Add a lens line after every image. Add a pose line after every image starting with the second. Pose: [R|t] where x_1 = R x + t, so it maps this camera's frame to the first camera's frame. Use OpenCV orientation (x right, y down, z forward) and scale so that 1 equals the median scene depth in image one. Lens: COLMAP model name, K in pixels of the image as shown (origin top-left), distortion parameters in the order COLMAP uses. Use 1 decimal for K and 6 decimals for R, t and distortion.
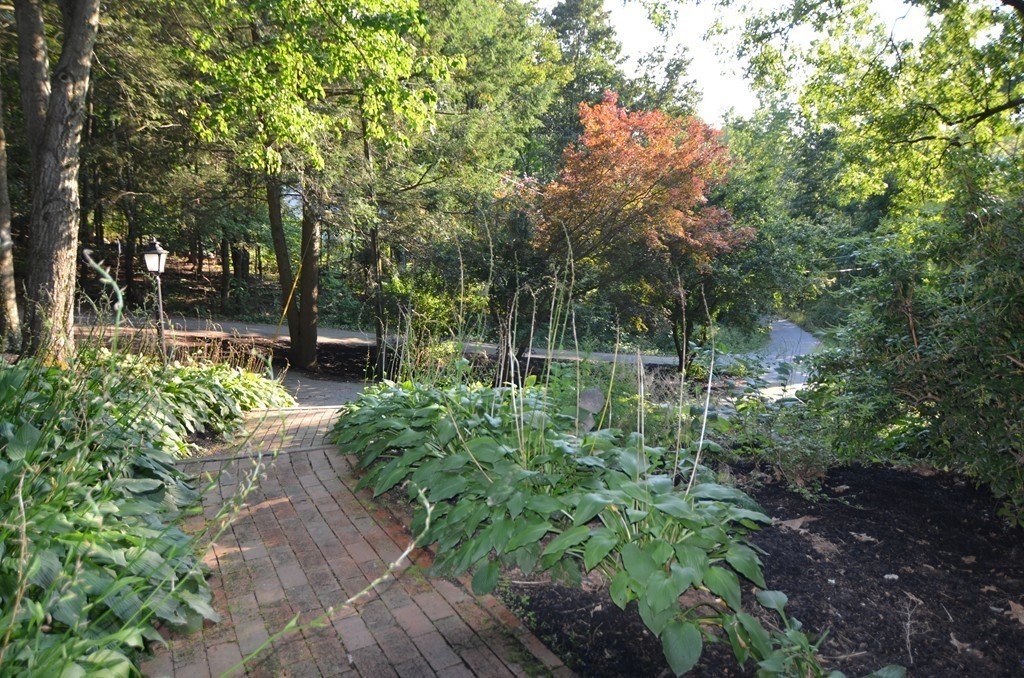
lens RADIAL K [[494.6, 0, 510.9], [0, 494.6, 343.1], [0, 0, 1]] dist [-0.014121, -0.001373]
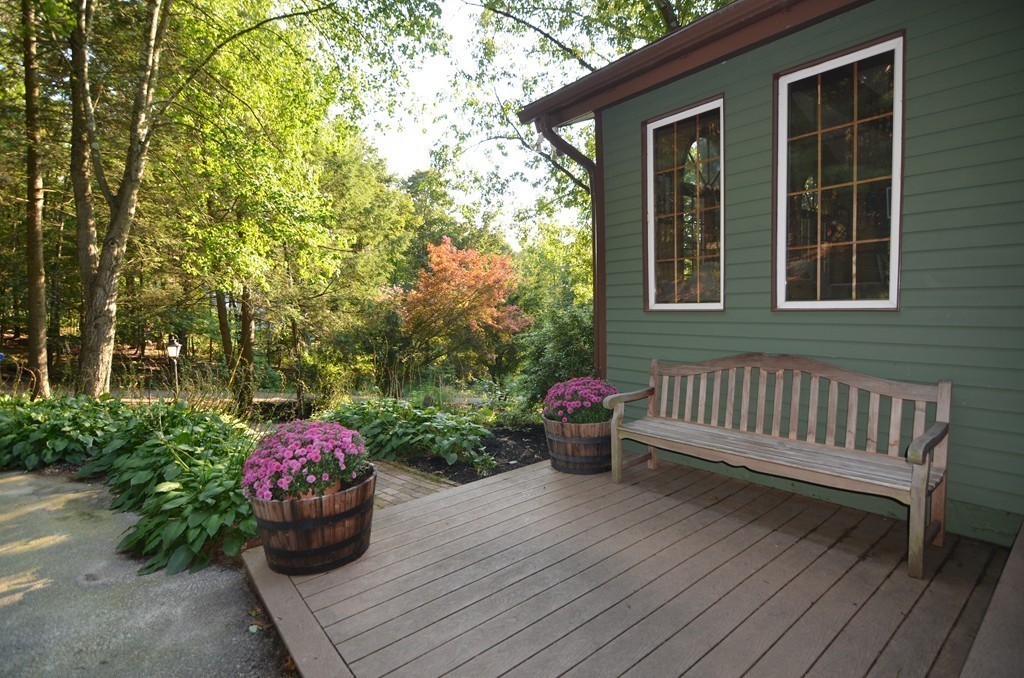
lens RADIAL K [[494.6, 0, 517.1], [0, 494.6, 345.5], [0, 0, 1]] dist [-0.014121, -0.001373]
pose [[0.961911, -0.035929, 0.270991, -0.030430], [0.070922, 0.990181, -0.120462, 0.068464], [-0.264002, 0.135093, 0.955015, -0.619566]]
